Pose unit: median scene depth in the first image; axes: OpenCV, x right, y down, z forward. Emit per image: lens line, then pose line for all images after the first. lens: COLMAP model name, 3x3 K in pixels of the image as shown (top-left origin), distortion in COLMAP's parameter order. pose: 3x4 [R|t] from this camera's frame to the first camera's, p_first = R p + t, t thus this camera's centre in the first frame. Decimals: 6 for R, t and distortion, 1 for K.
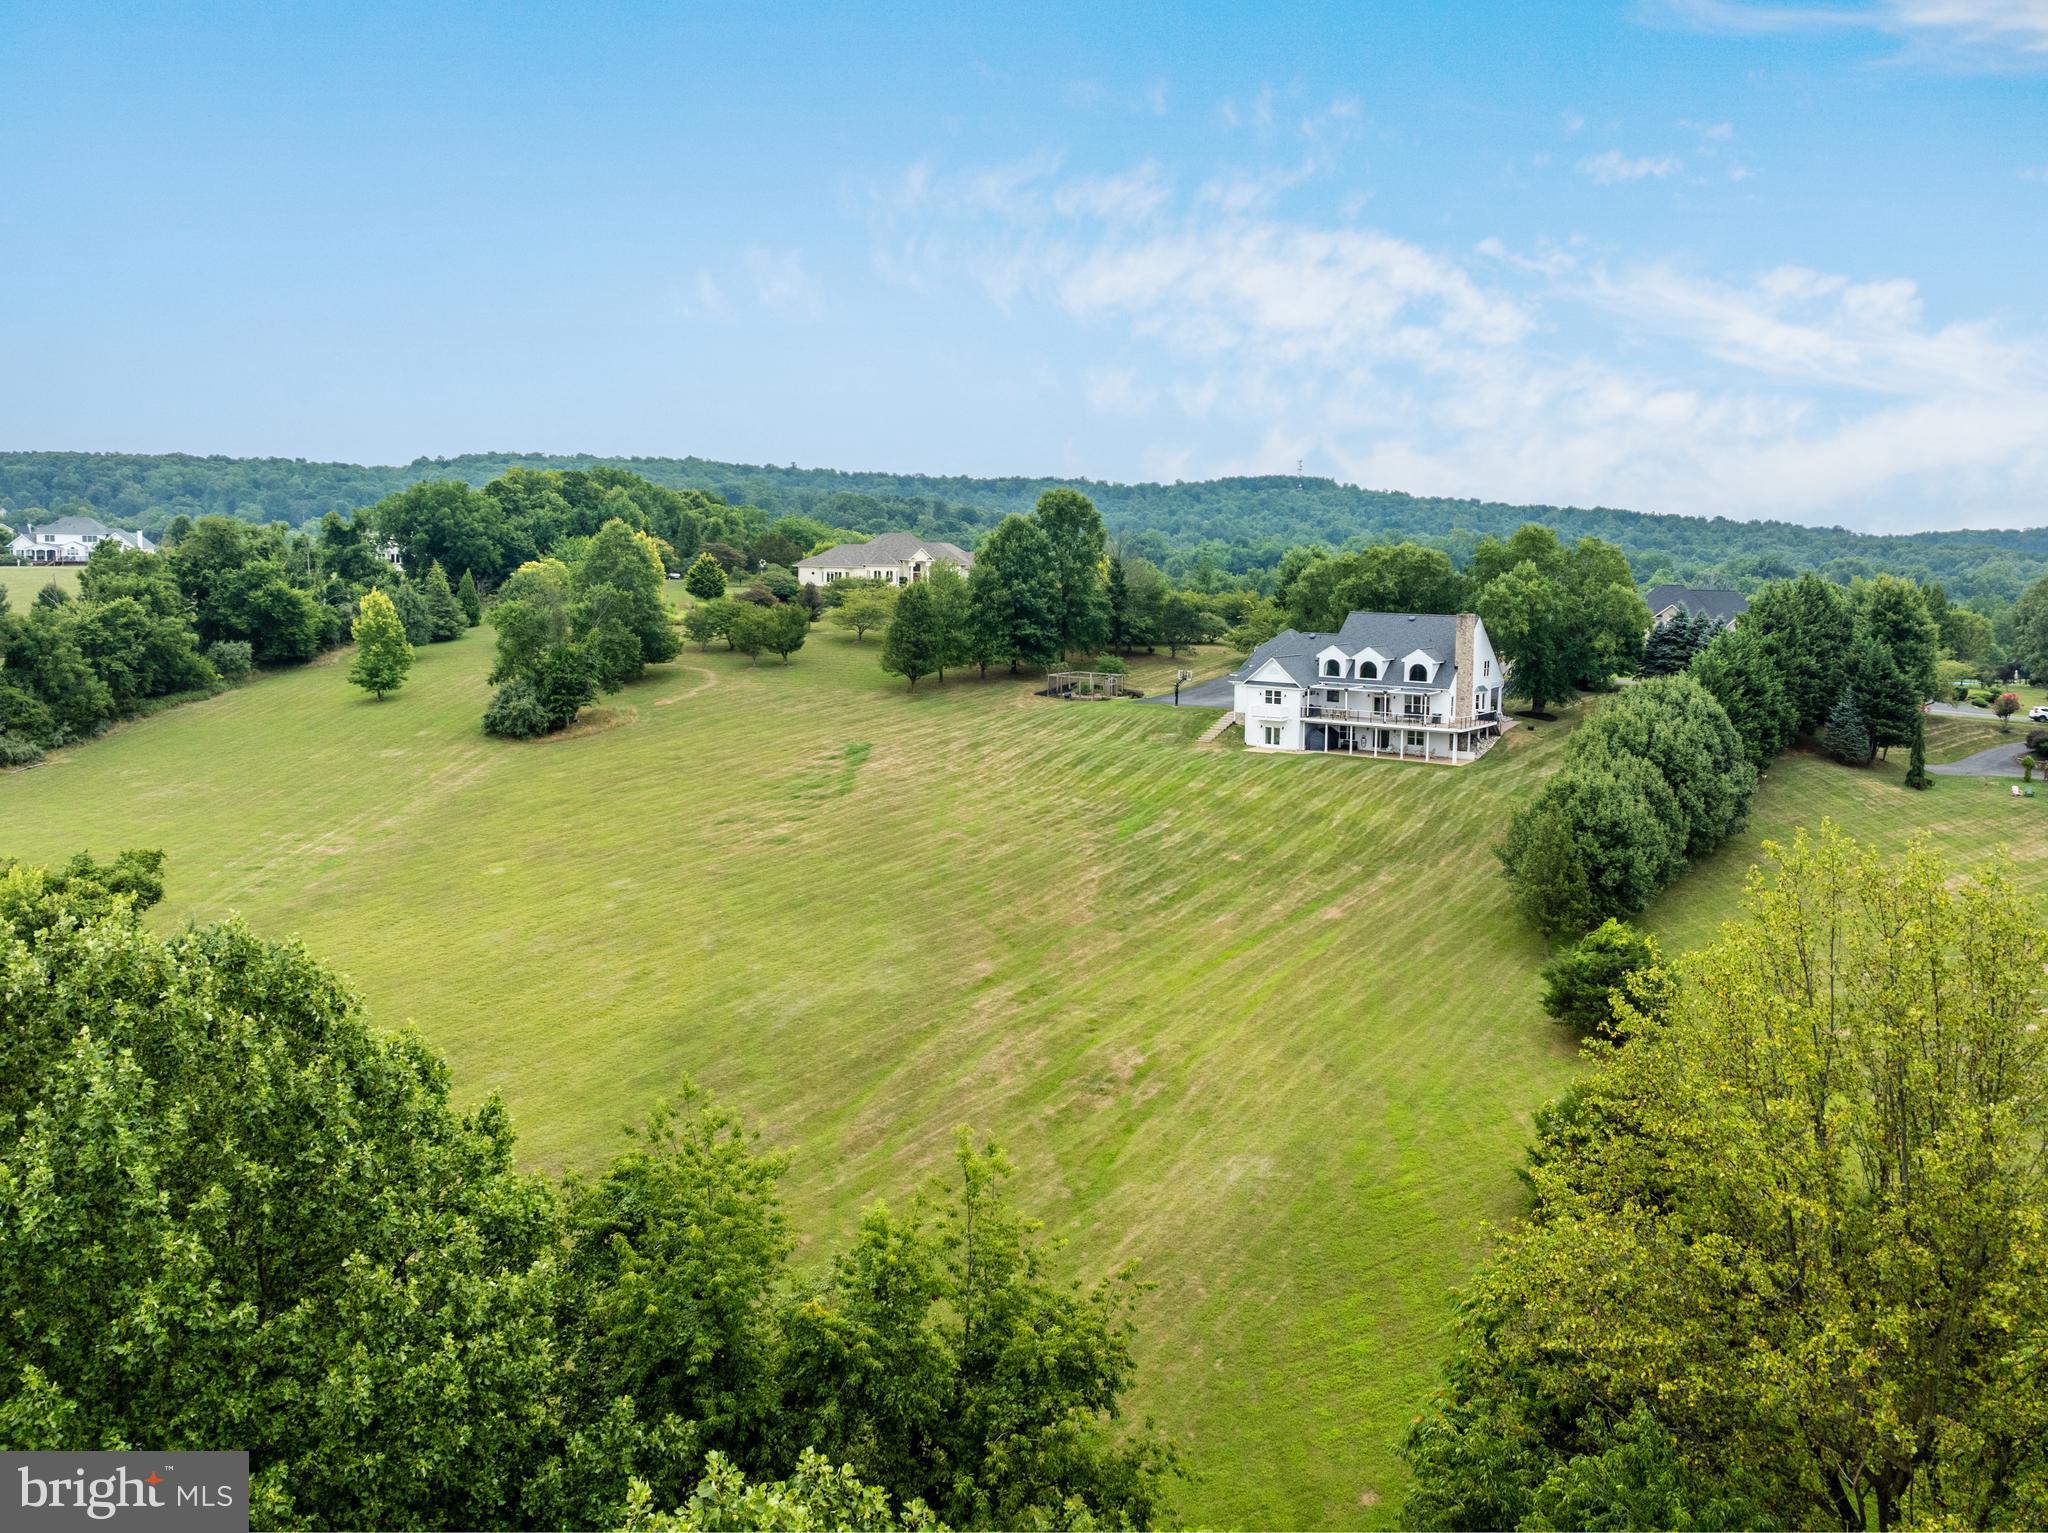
lens RADIAL K [[1616.1, 0, 1024.0], [0, 1616.1, 766.5], [0, 0, 1]] dist [-0.043620, -0.004296]
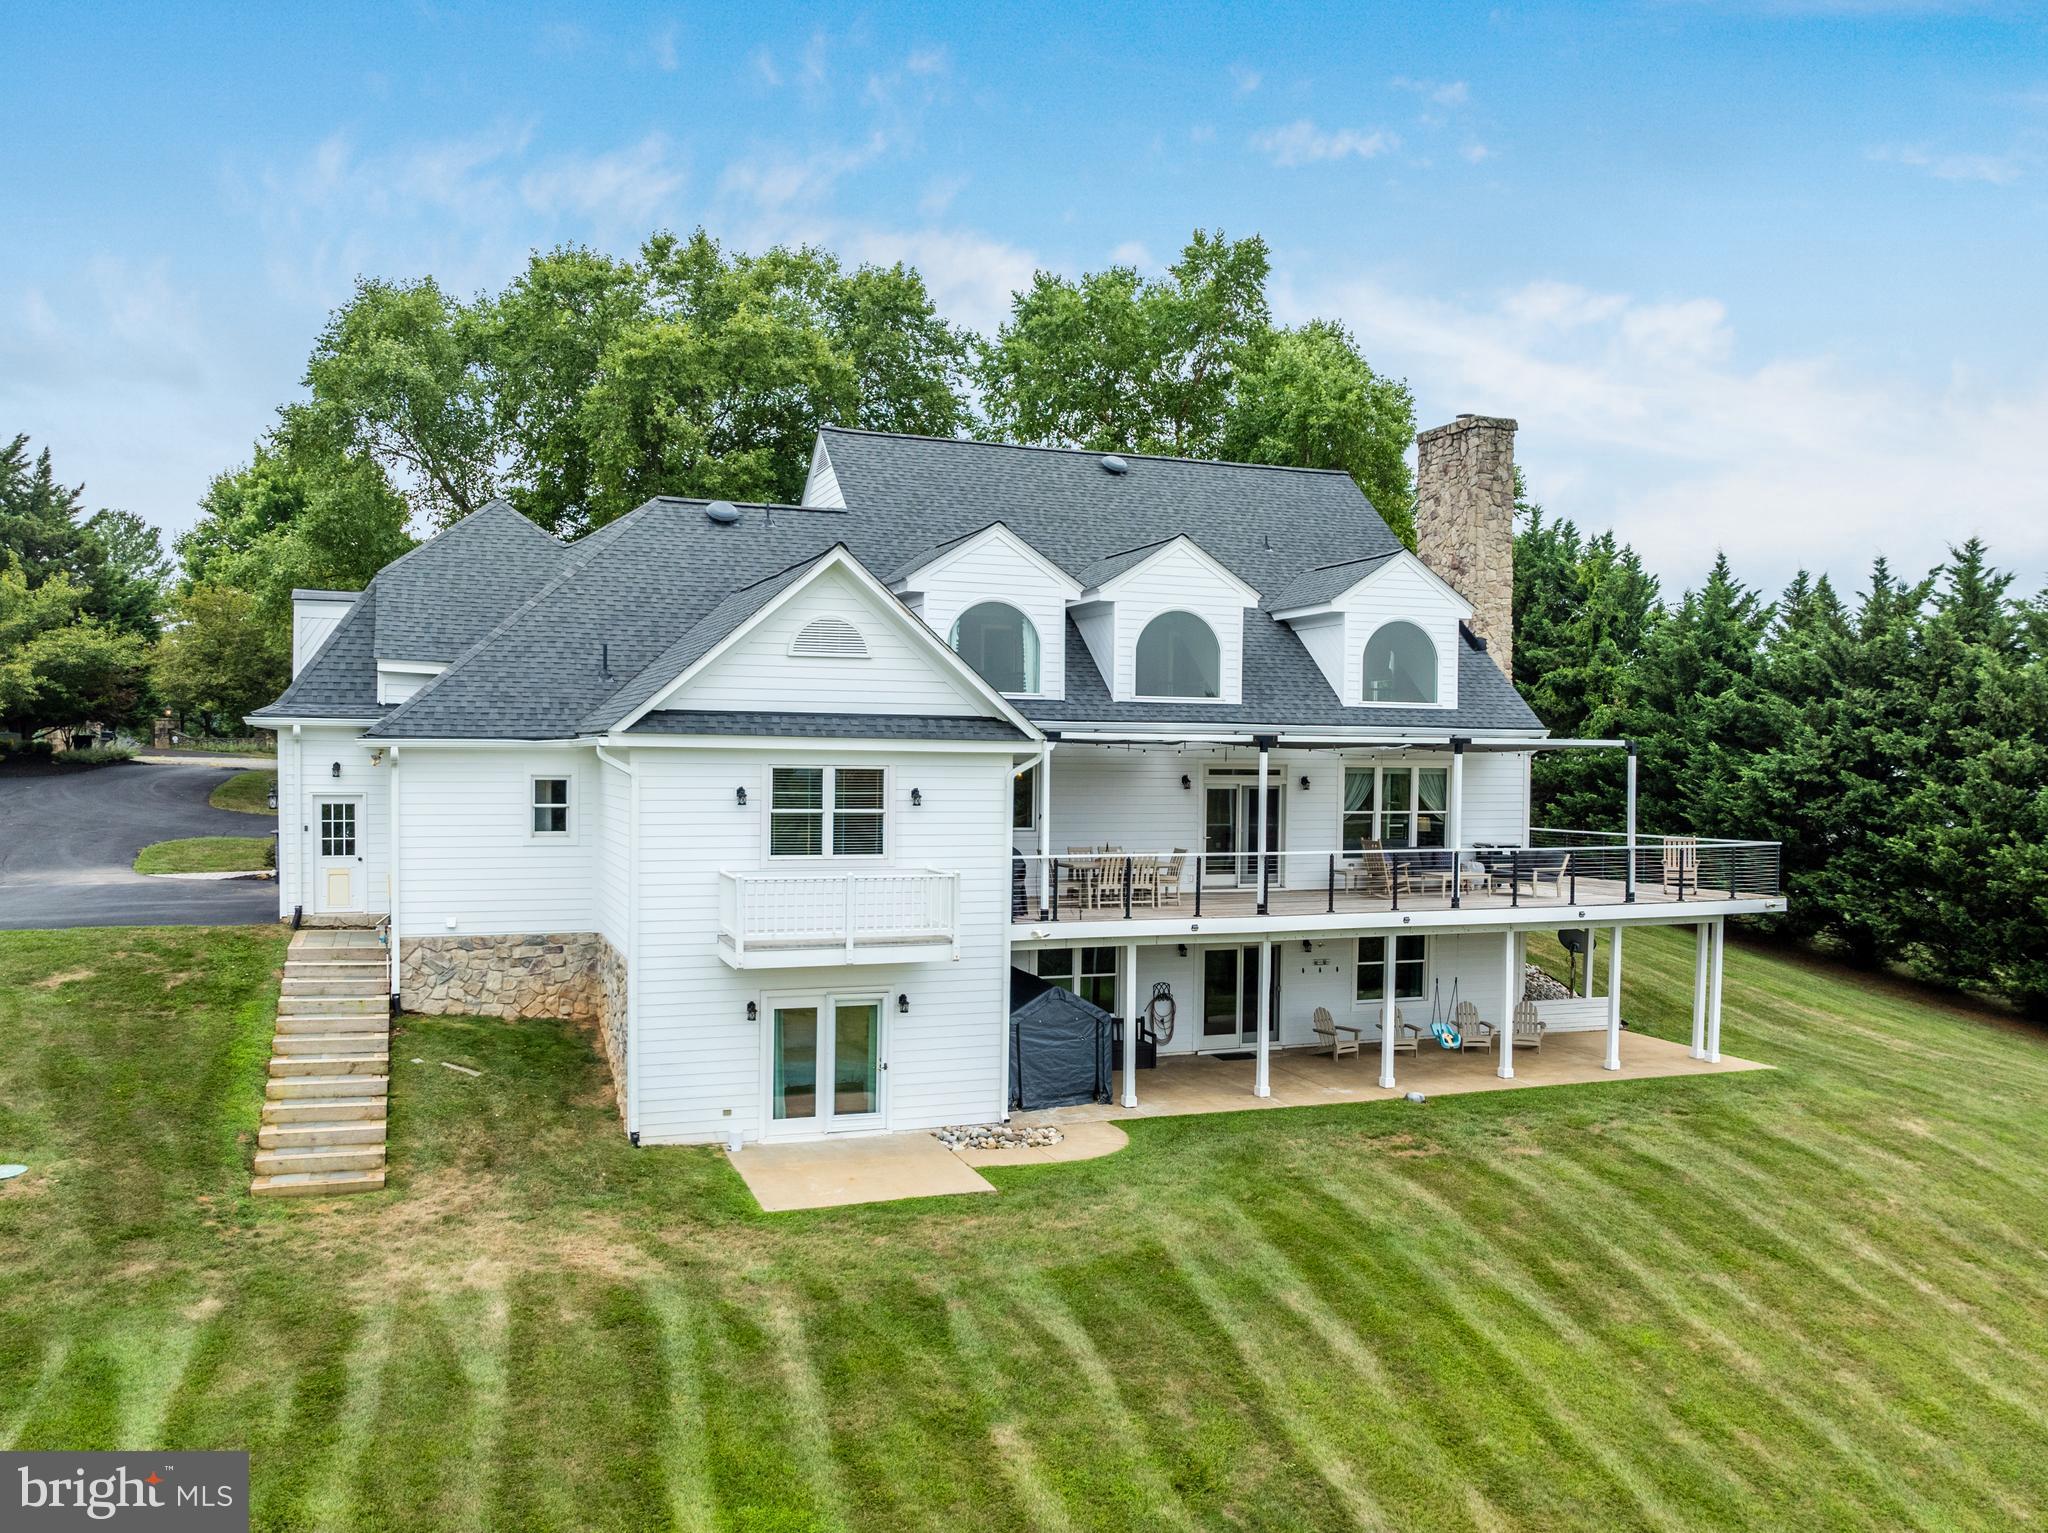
lens RADIAL K [[1616.1, 0, 1024.0], [0, 1616.1, 766.5], [0, 0, 1]] dist [-0.043620, -0.004296]
pose [[0.562301, -0.012170, 0.826843, 0.037845], [0.108238, 0.992373, -0.059002, -0.036167], [-0.819818, 0.122672, 0.559330, 0.900852]]
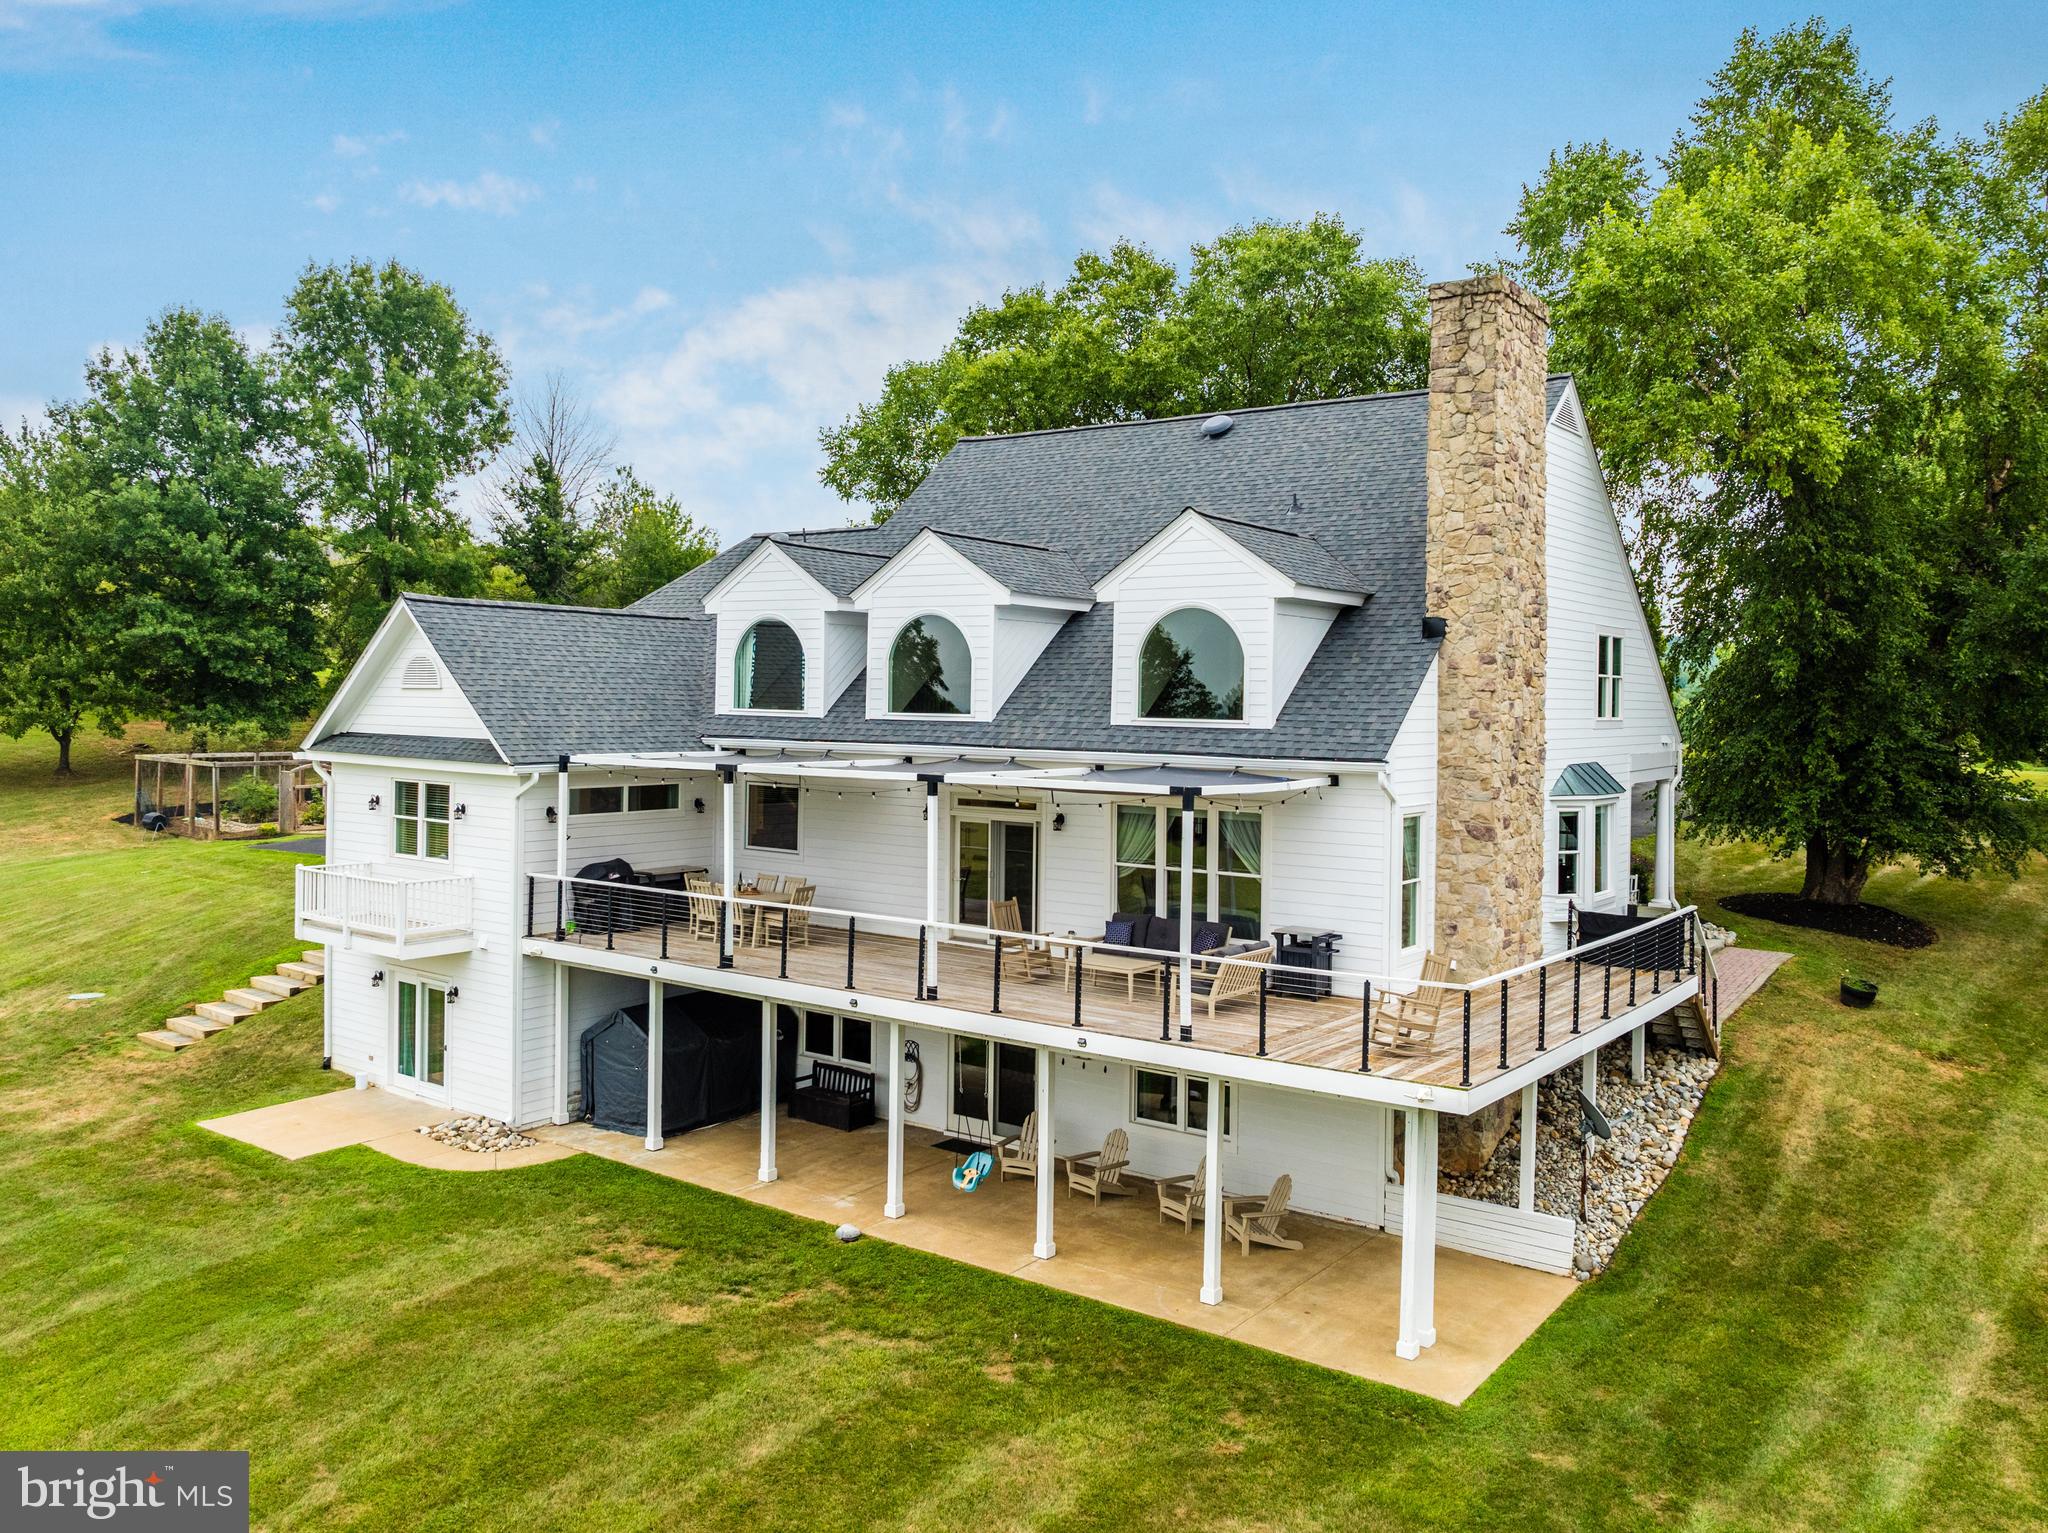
lens RADIAL K [[1594.7, 0, 1016.6], [0, 1594.7, 673.4], [0, 0, 1]] dist [-0.047143, -0.002527]
pose [[0.999408, 0.003280, -0.034244, 0.227804], [-0.008454, 0.988333, -0.152076, -0.032779], [0.033346, 0.152275, 0.987775, 0.826878]]
